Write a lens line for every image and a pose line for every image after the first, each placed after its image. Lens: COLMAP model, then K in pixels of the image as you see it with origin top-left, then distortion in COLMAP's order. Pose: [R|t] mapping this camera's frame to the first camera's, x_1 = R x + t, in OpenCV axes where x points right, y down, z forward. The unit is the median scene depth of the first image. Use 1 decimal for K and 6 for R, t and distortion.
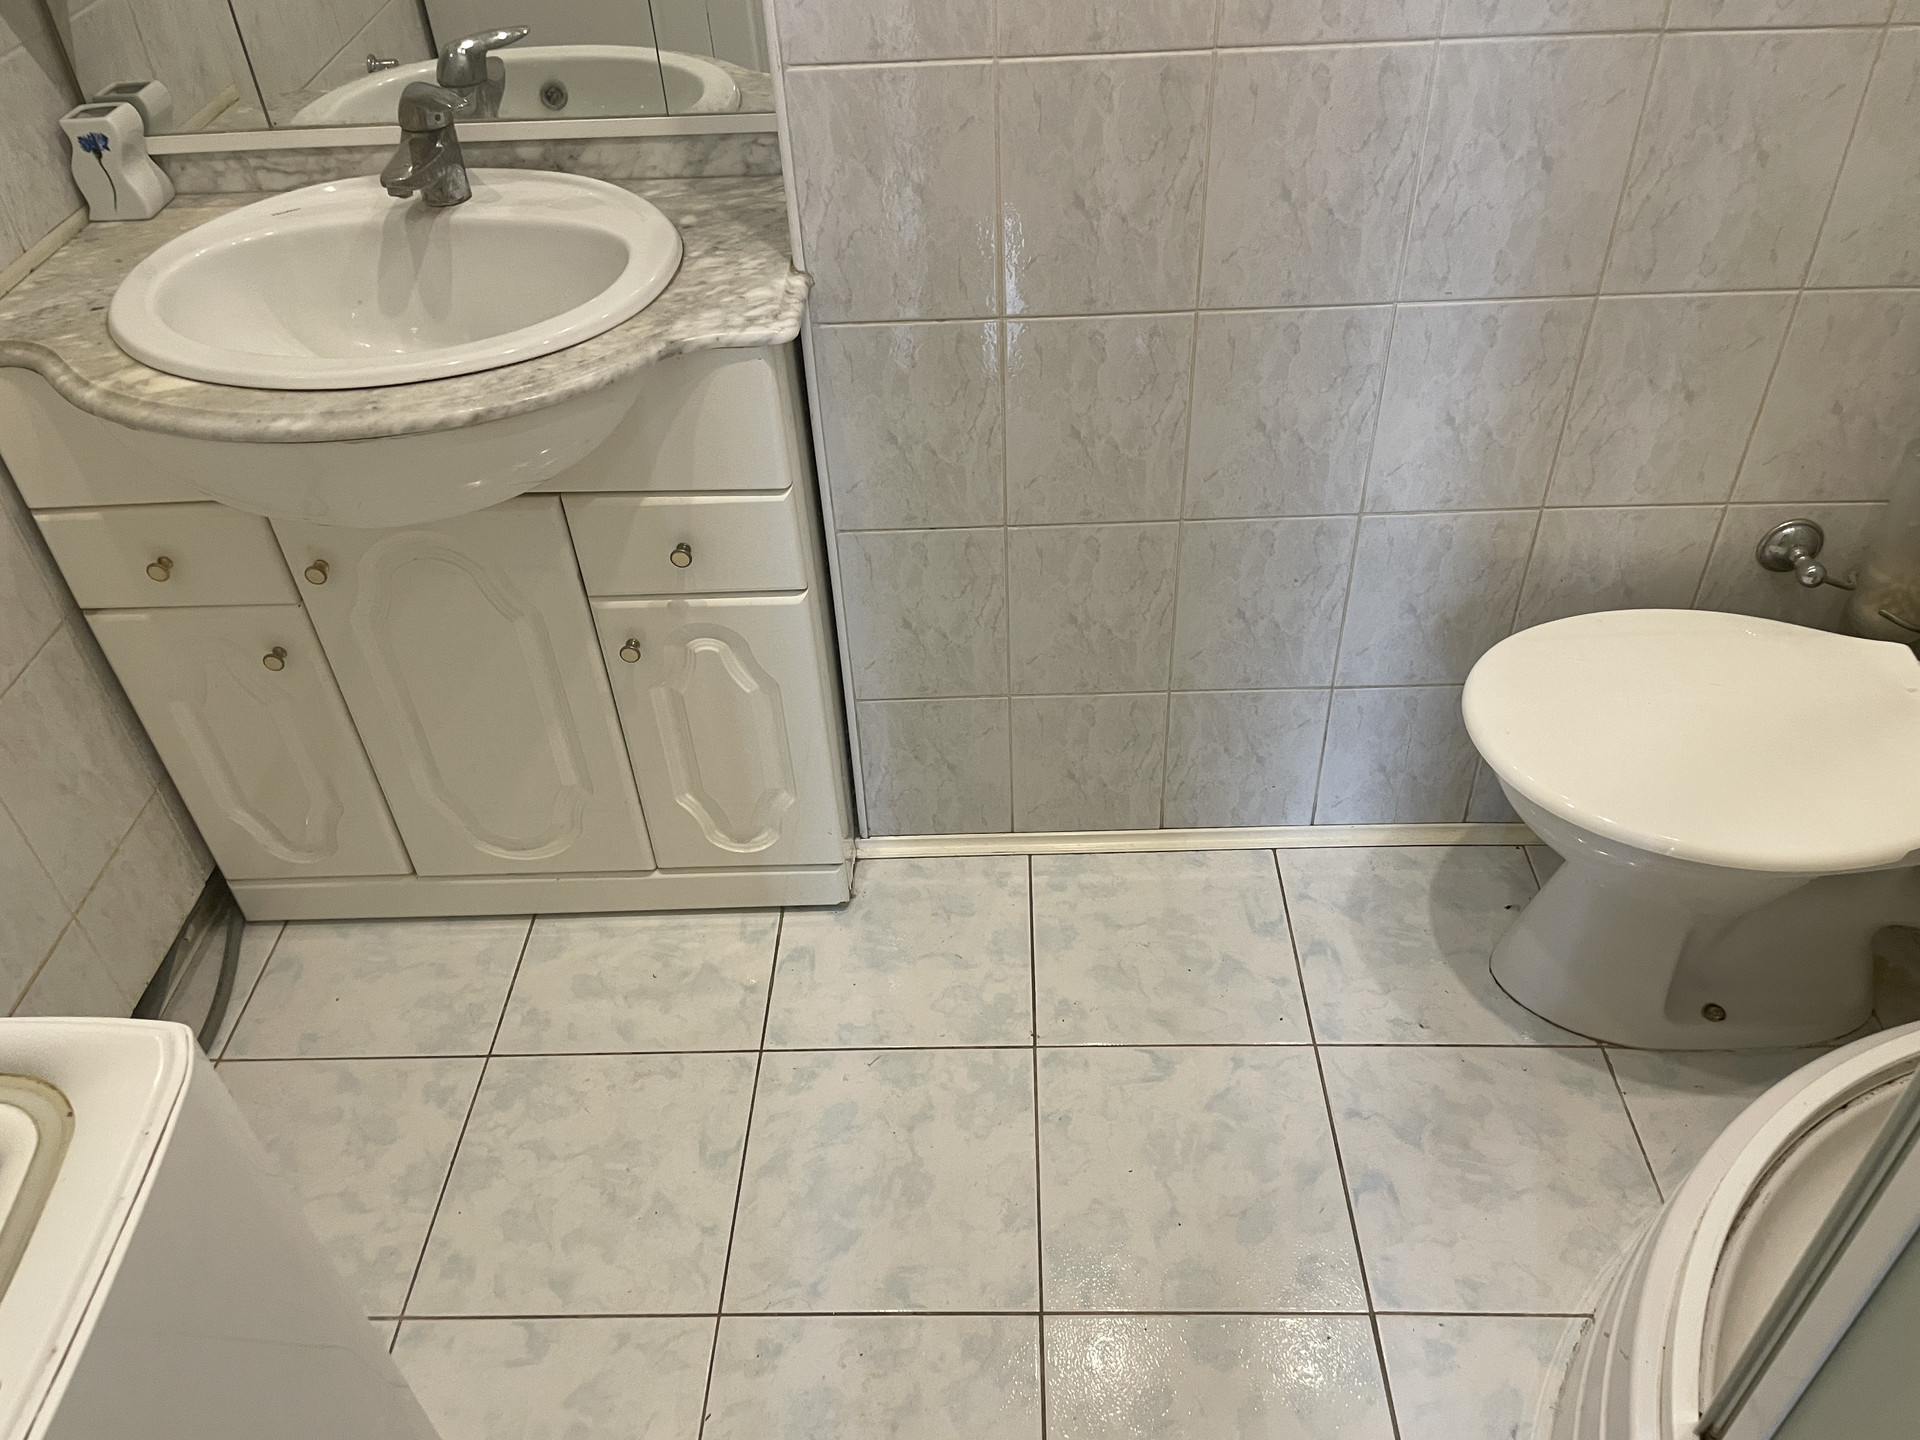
lens RADIAL K [[1455.9, 0, 962.9], [0, 1455.9, 718.6], [0, 0, 1]] dist [0.076503, -0.100342]
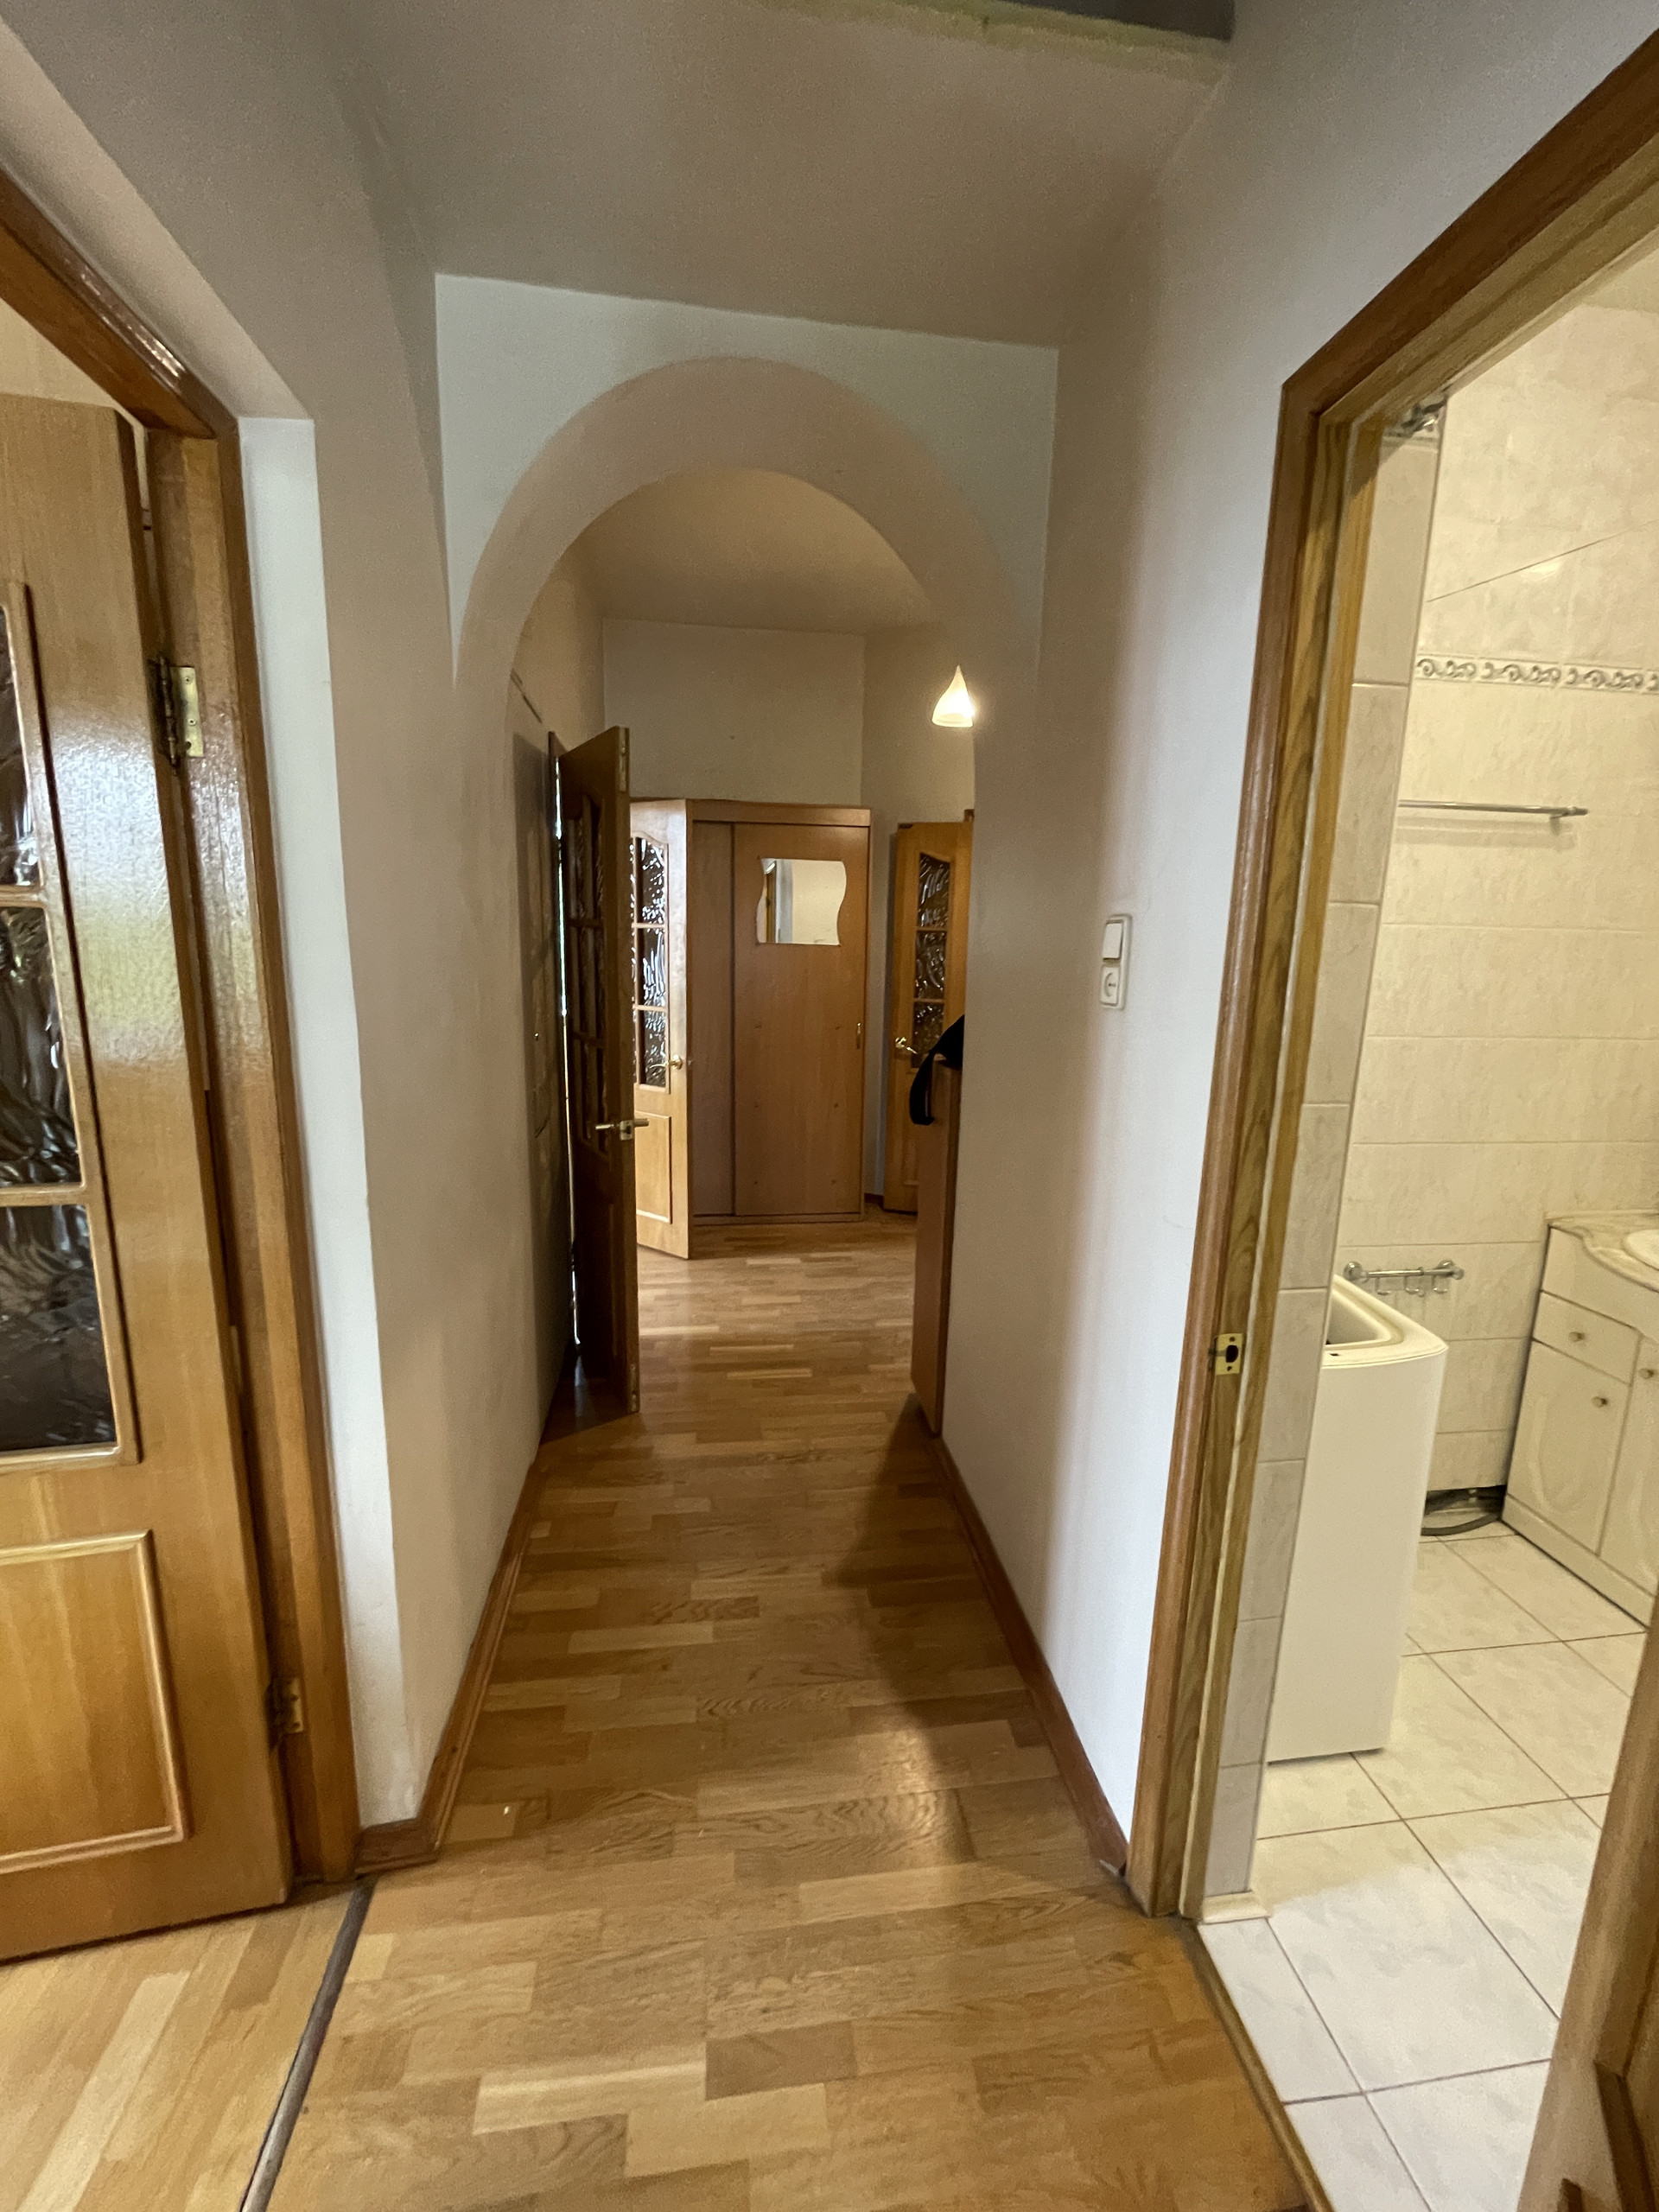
lens RADIAL K [[892.2, 0, 823.2], [0, 892.2, 1109.7], [0, 0, 1]] dist [-0.002881, -0.000008]
pose [[0.148157, 0.227317, -0.962485, 0.476735], [-0.659923, 0.747583, 0.074979, 0.274130], [0.736581, 0.624057, 0.260771, -0.388511]]
